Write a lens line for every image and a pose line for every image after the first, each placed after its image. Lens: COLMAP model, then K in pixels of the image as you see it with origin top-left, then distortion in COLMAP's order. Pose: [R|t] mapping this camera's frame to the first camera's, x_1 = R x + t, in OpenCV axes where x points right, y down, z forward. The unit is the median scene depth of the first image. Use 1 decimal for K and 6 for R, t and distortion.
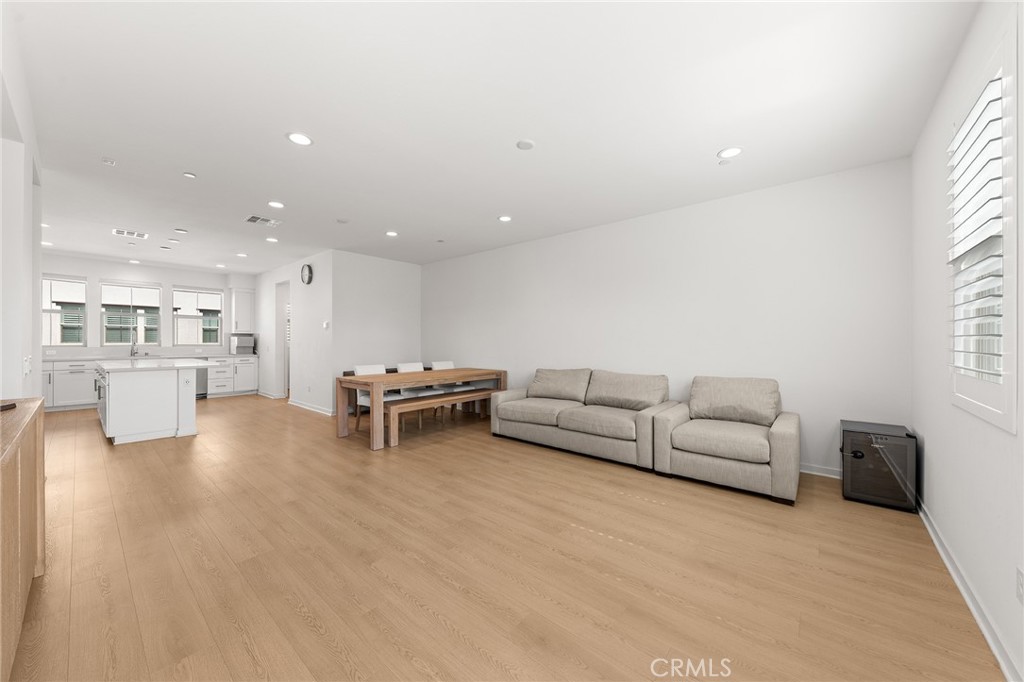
lens RADIAL K [[376.7, 0, 520.0], [0, 376.7, 341.9], [0, 0, 1]] dist [0.000345, -0.000066]
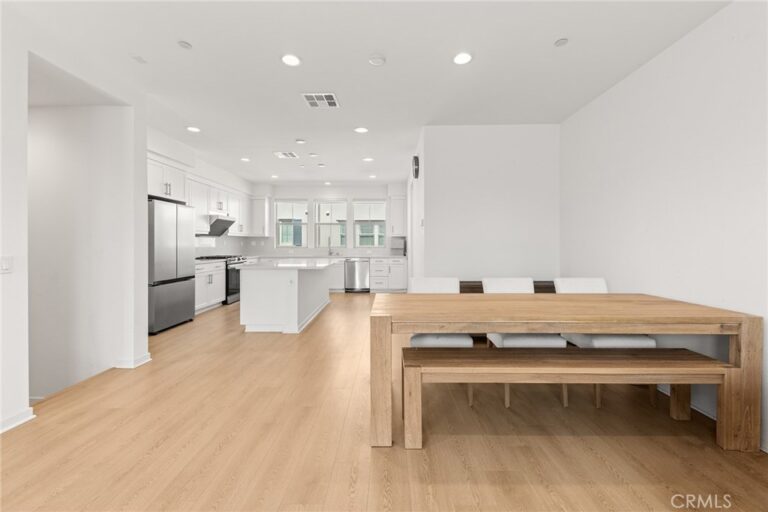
lens RADIAL K [[323.0, 0, 389.2], [0, 323.0, 245.4], [0, 0, 1]] dist [0.010960, -0.000246]
pose [[0.622698, -0.002053, -0.782459, -0.009683], [0.000962, 0.999998, -0.001858, 0.004872], [0.782461, 0.000404, 0.622699, 0.406437]]
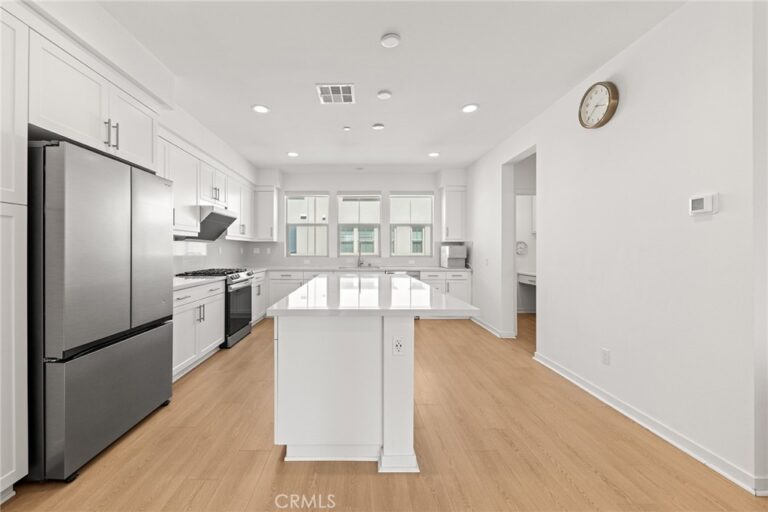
lens RADIAL K [[282.5, 0, 354.1], [0, 282.5, 251.7], [0, 0, 1]] dist [0.000345, -0.000066]
pose [[0.625165, 0.000804, -0.780492, -0.410232], [-0.001297, 0.999999, -0.000008, -0.001355], [0.780492, 0.001017, 0.625165, 0.469433]]
